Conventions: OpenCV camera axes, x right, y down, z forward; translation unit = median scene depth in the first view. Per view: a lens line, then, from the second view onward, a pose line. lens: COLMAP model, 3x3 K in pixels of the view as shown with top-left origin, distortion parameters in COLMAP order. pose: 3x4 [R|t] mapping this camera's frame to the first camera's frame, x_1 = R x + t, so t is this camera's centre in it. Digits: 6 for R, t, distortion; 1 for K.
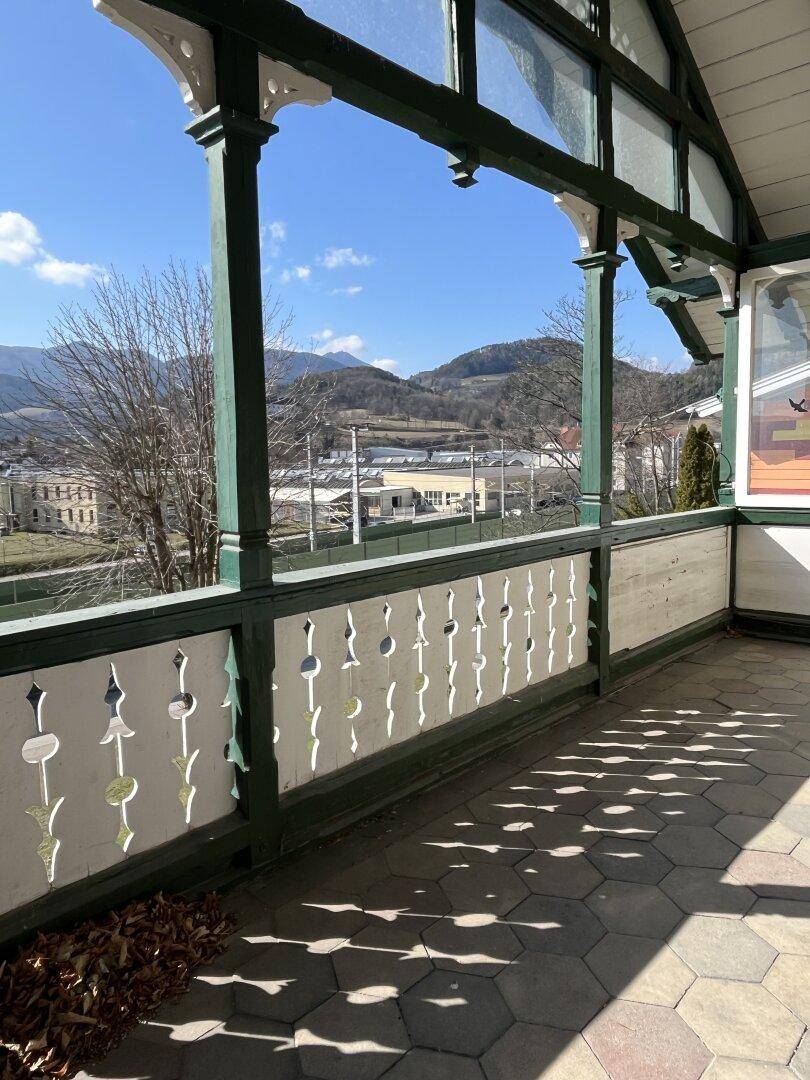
lens RADIAL K [[729.6, 0, 406.4], [0, 729.6, 530.7], [0, 0, 1]] dist [0.000260, -0.005454]
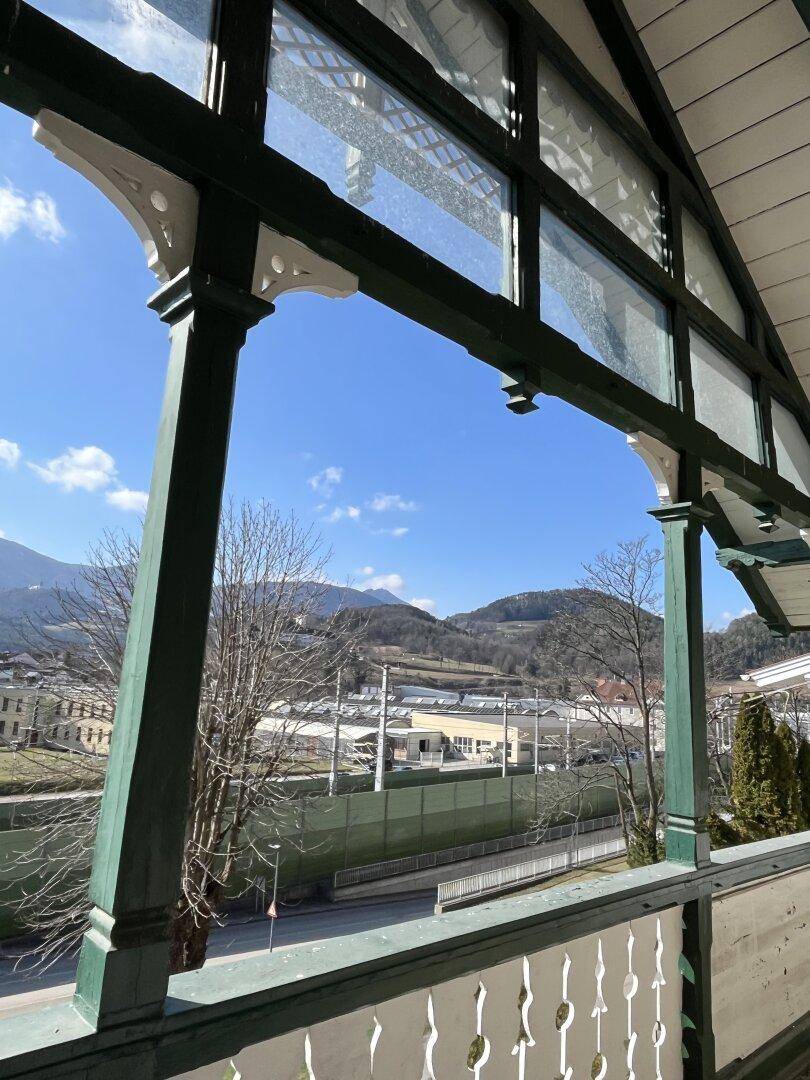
lens RADIAL K [[729.6, 0, 406.4], [0, 729.6, 530.7], [0, 0, 1]] dist [0.000260, -0.005454]
pose [[0.996452, 0.062080, -0.056824, 0.002912], [-0.076947, 0.945516, -0.316352, -0.031188], [0.034089, 0.319602, 0.946938, 0.099753]]
